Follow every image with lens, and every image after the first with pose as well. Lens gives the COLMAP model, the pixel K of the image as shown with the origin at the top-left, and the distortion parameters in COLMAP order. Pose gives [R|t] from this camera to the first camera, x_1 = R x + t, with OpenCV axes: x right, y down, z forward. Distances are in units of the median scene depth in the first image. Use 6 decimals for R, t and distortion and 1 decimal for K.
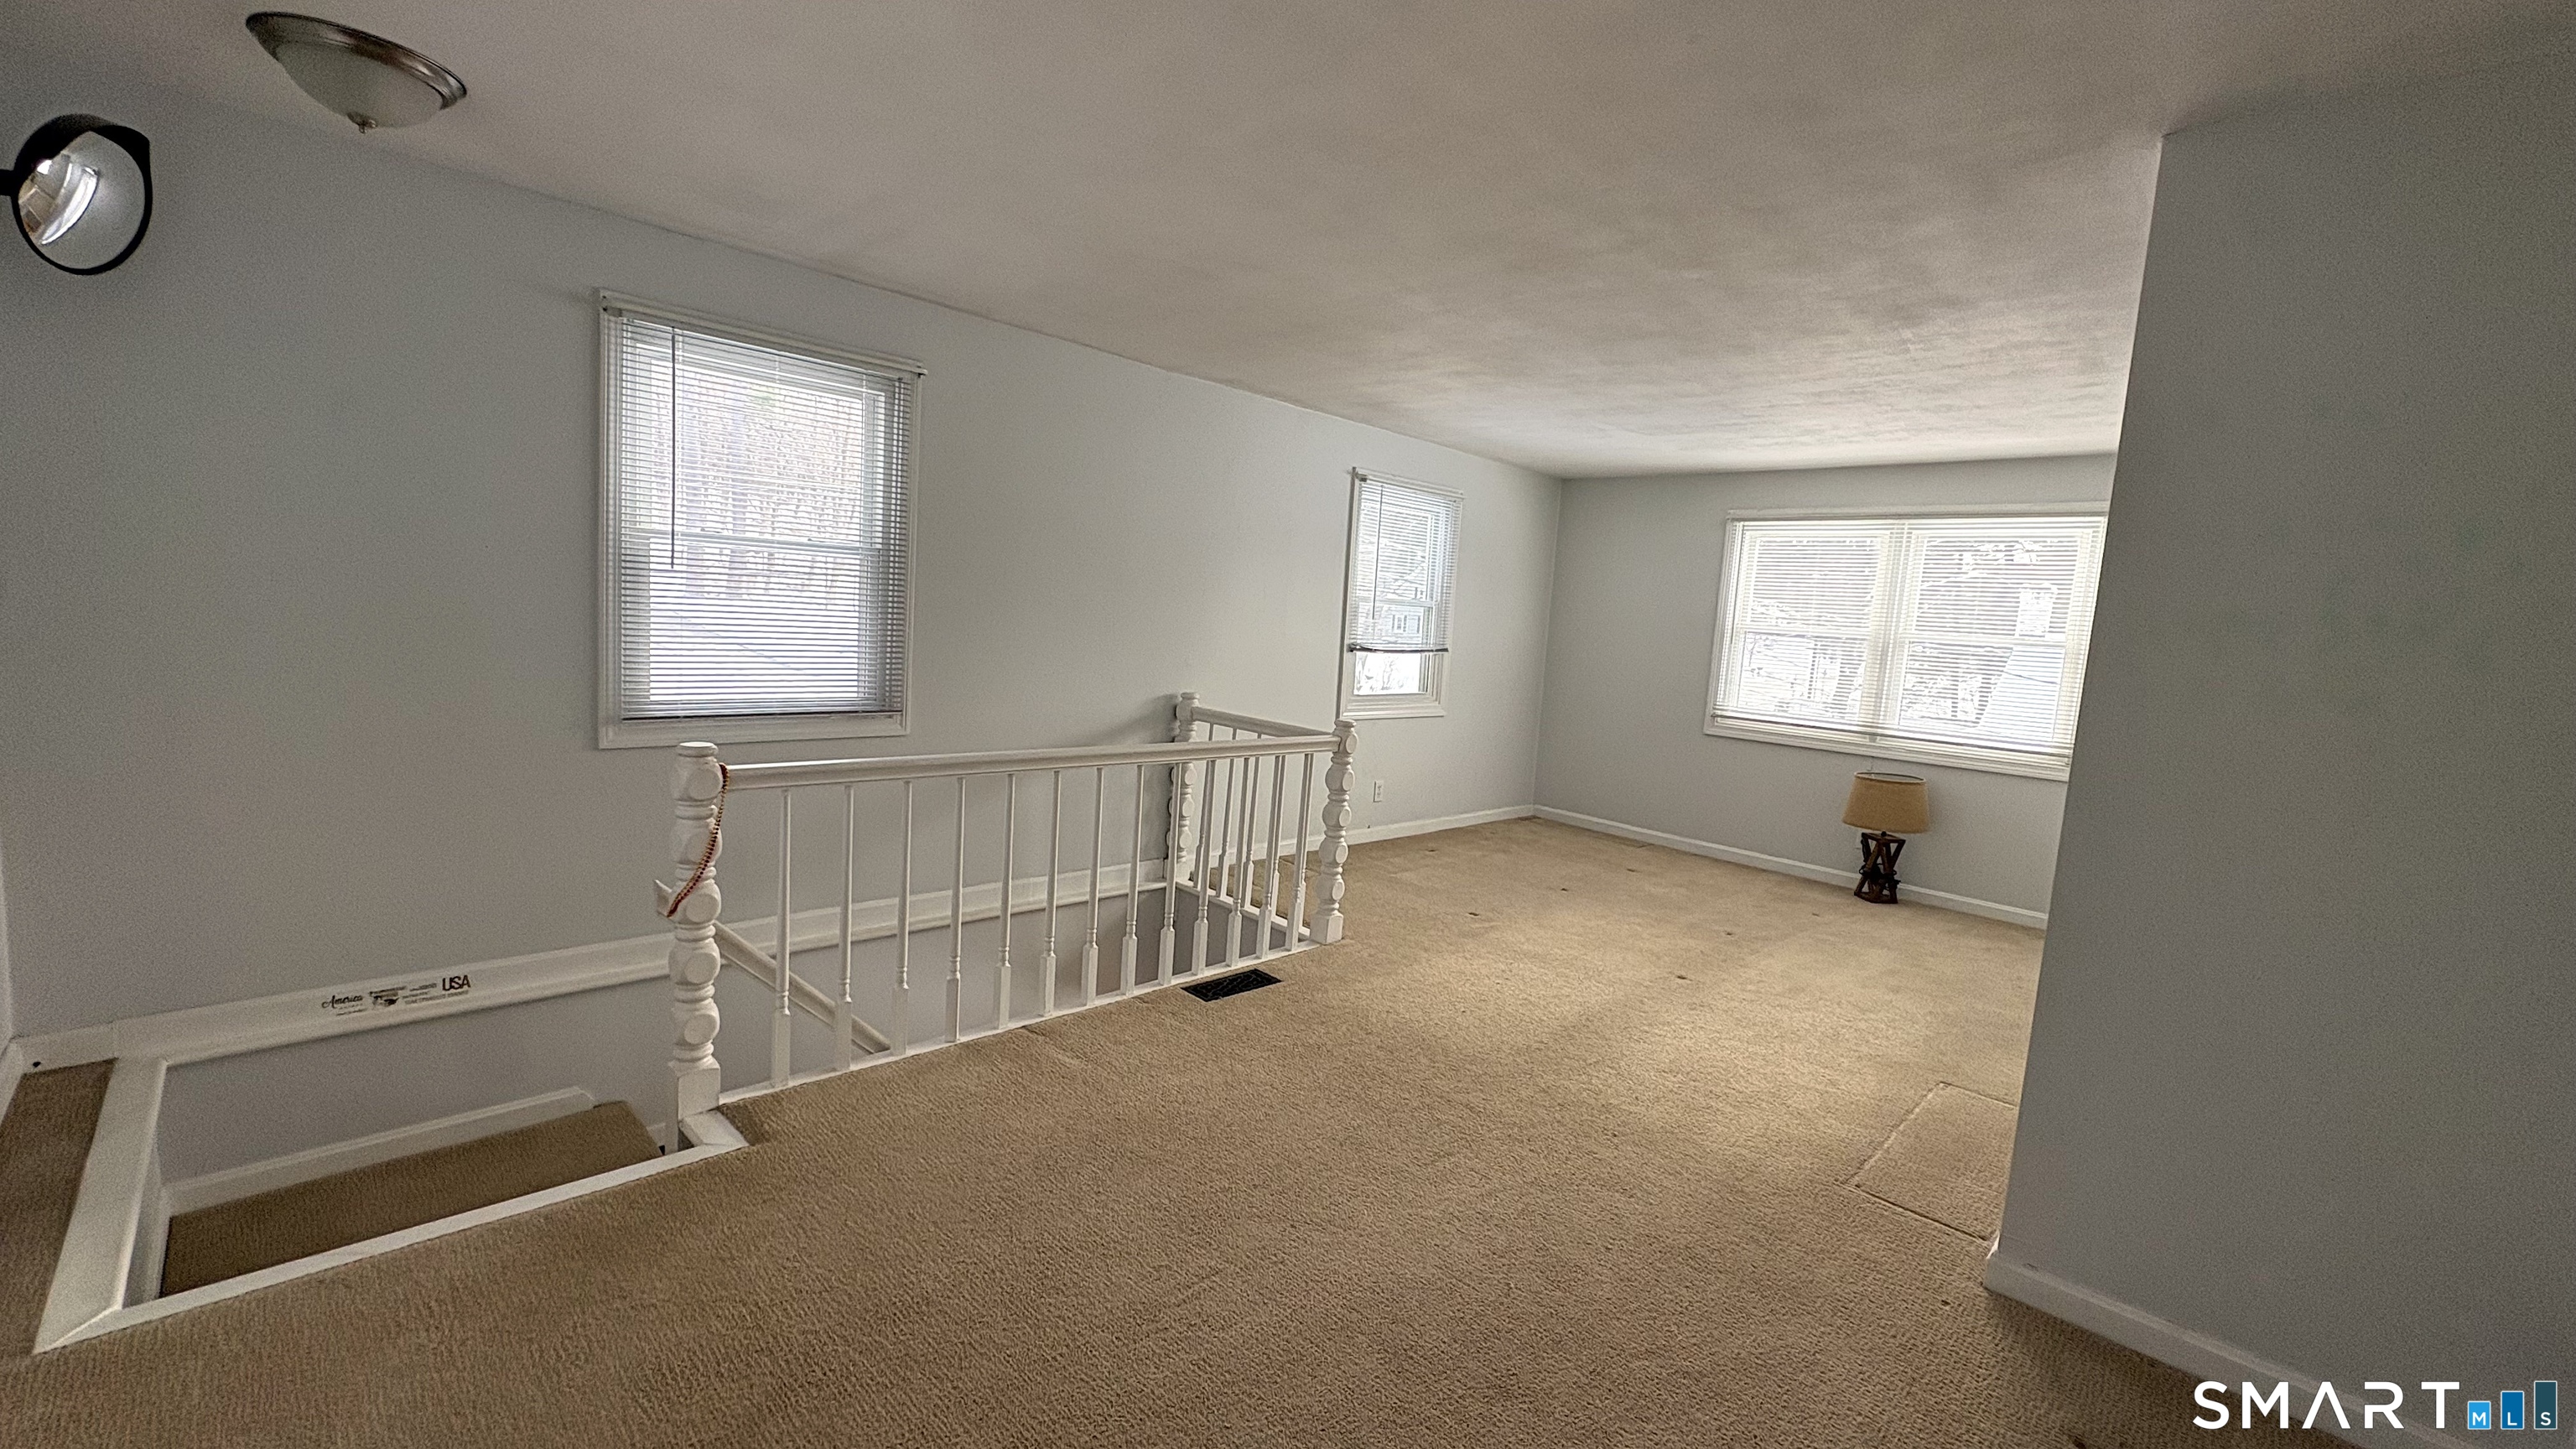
lens RADIAL K [[1023.8, 0, 1287.3], [0, 1023.8, 721.5], [0, 0, 1]] dist [-0.000055, 0.000873]
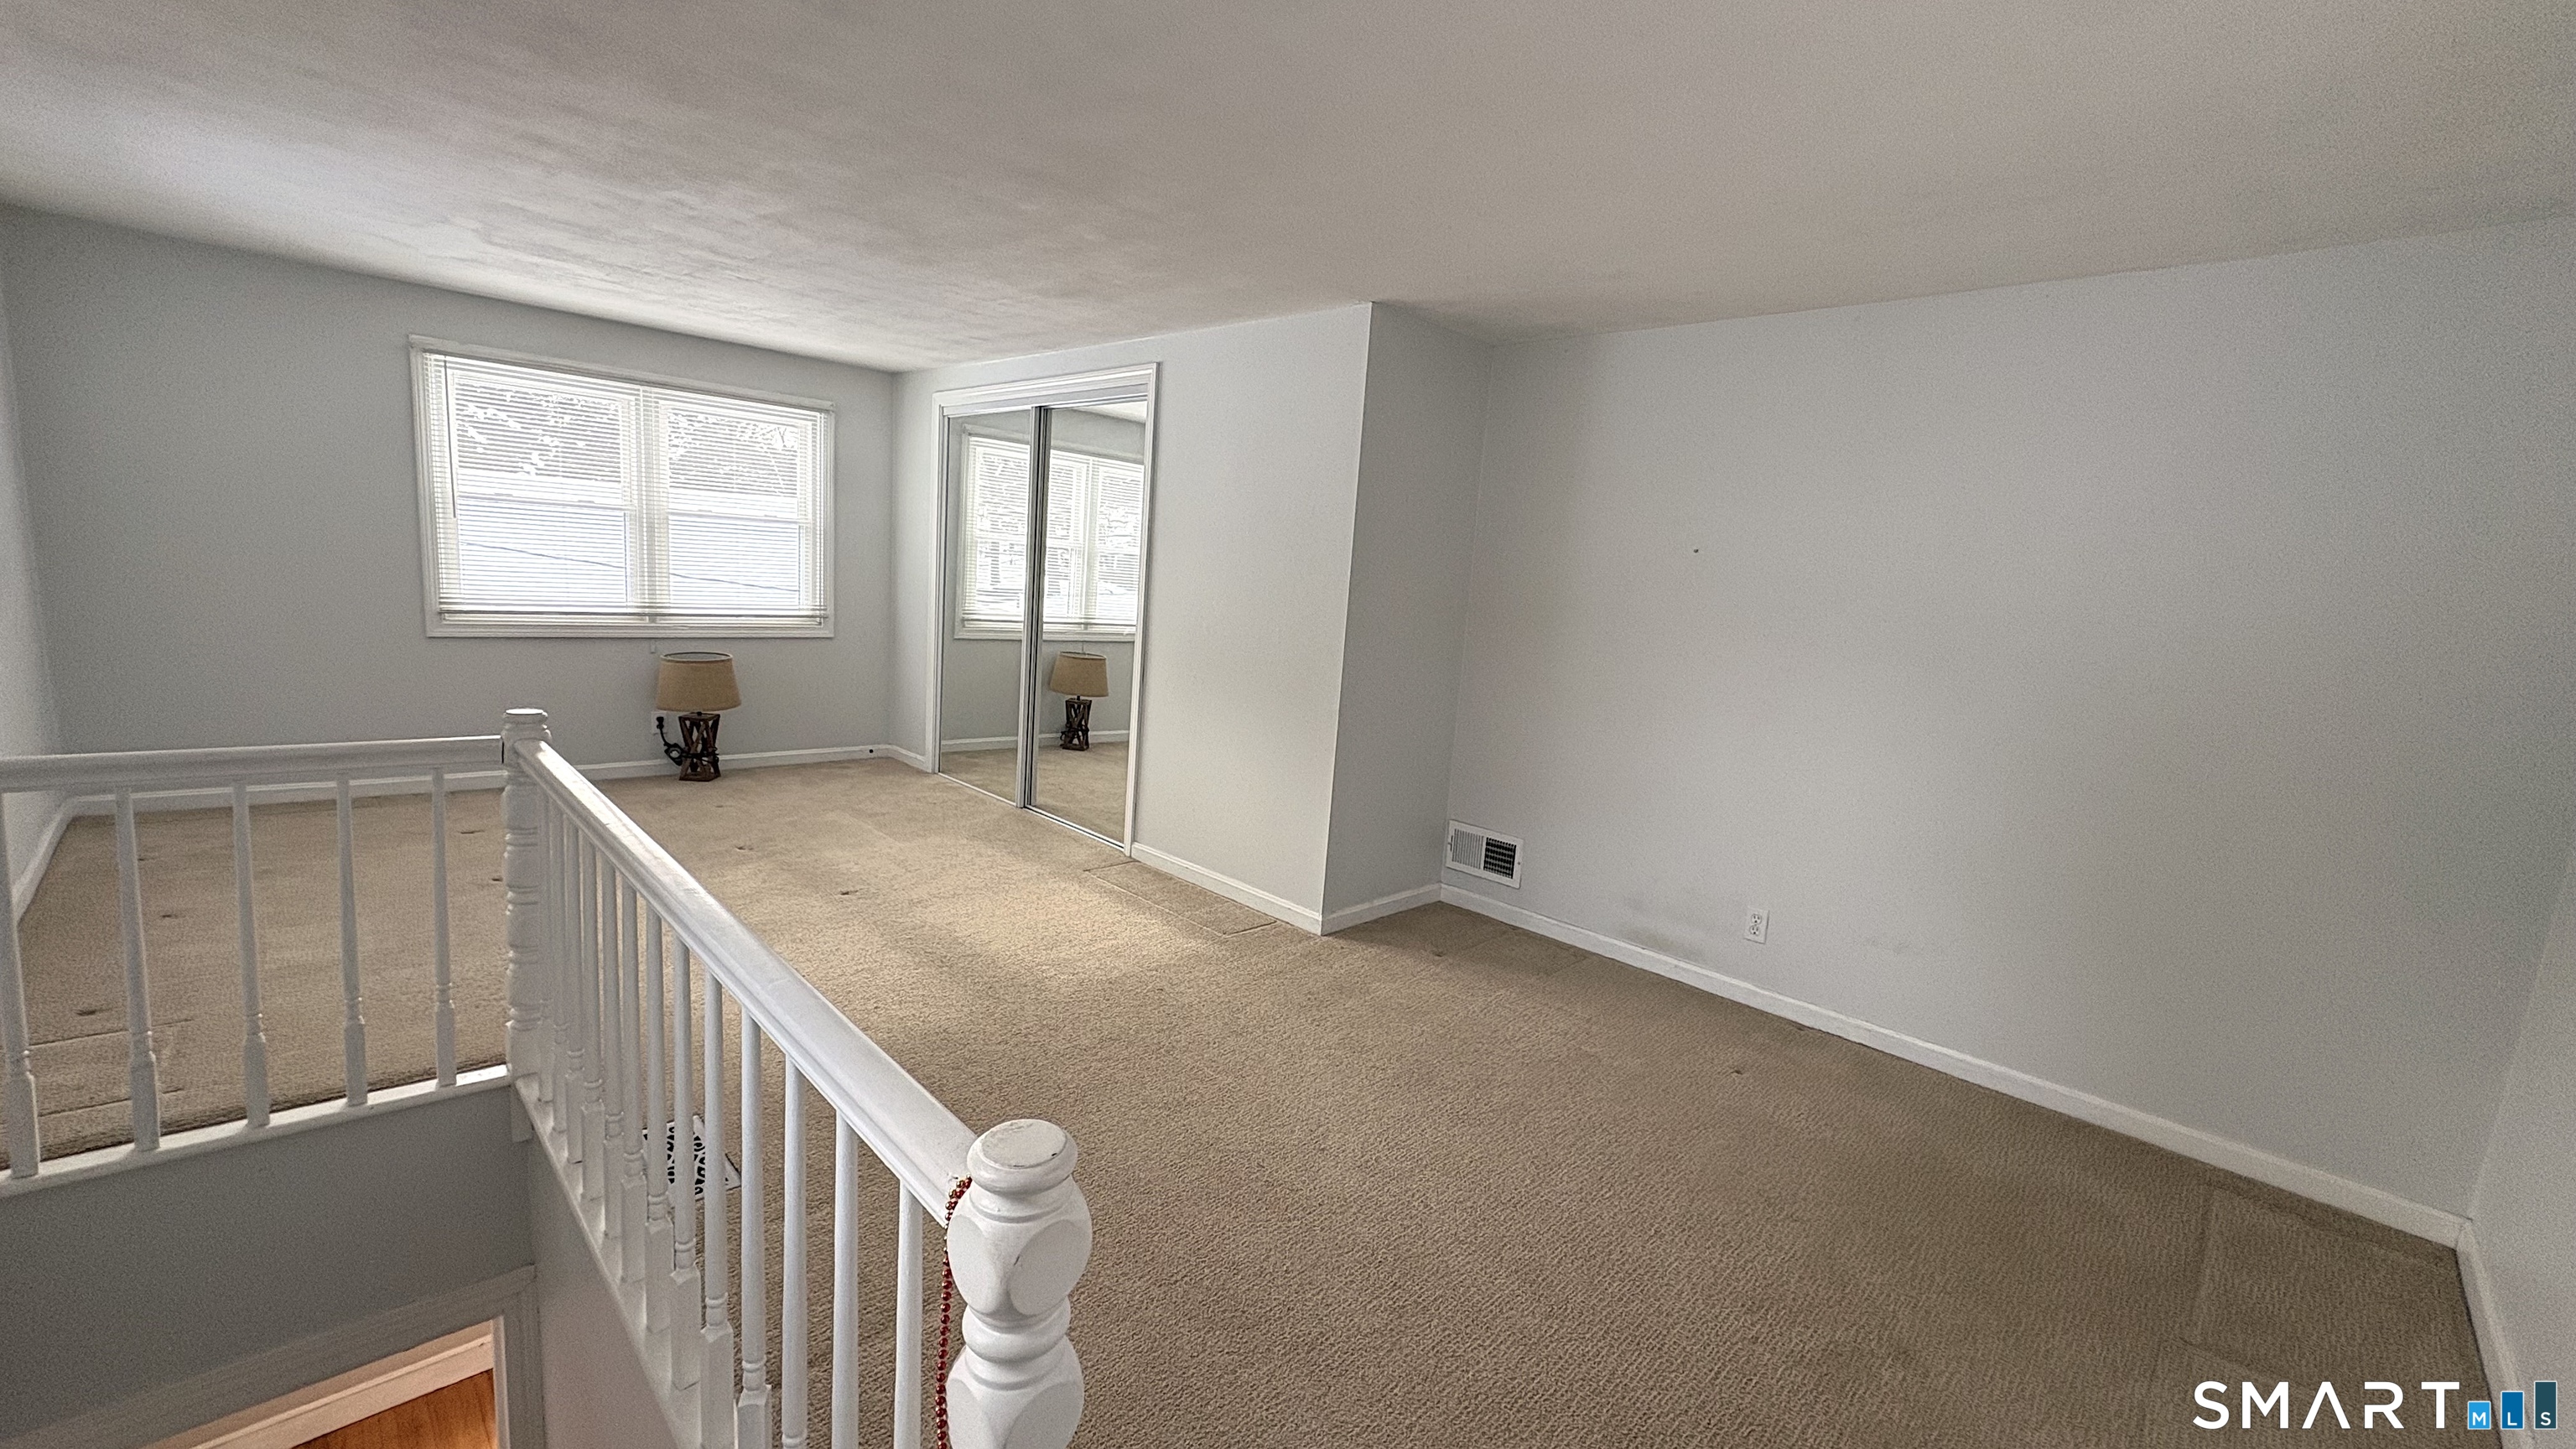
lens RADIAL K [[1023.8, 0, 1287.3], [0, 1023.8, 721.5], [0, 0, 1]] dist [-0.000055, 0.000873]
pose [[0.015960, -0.216540, 0.976143, -0.378819], [0.038760, 0.975668, 0.215800, -0.074946], [-0.999121, 0.034391, 0.023965, 0.395906]]
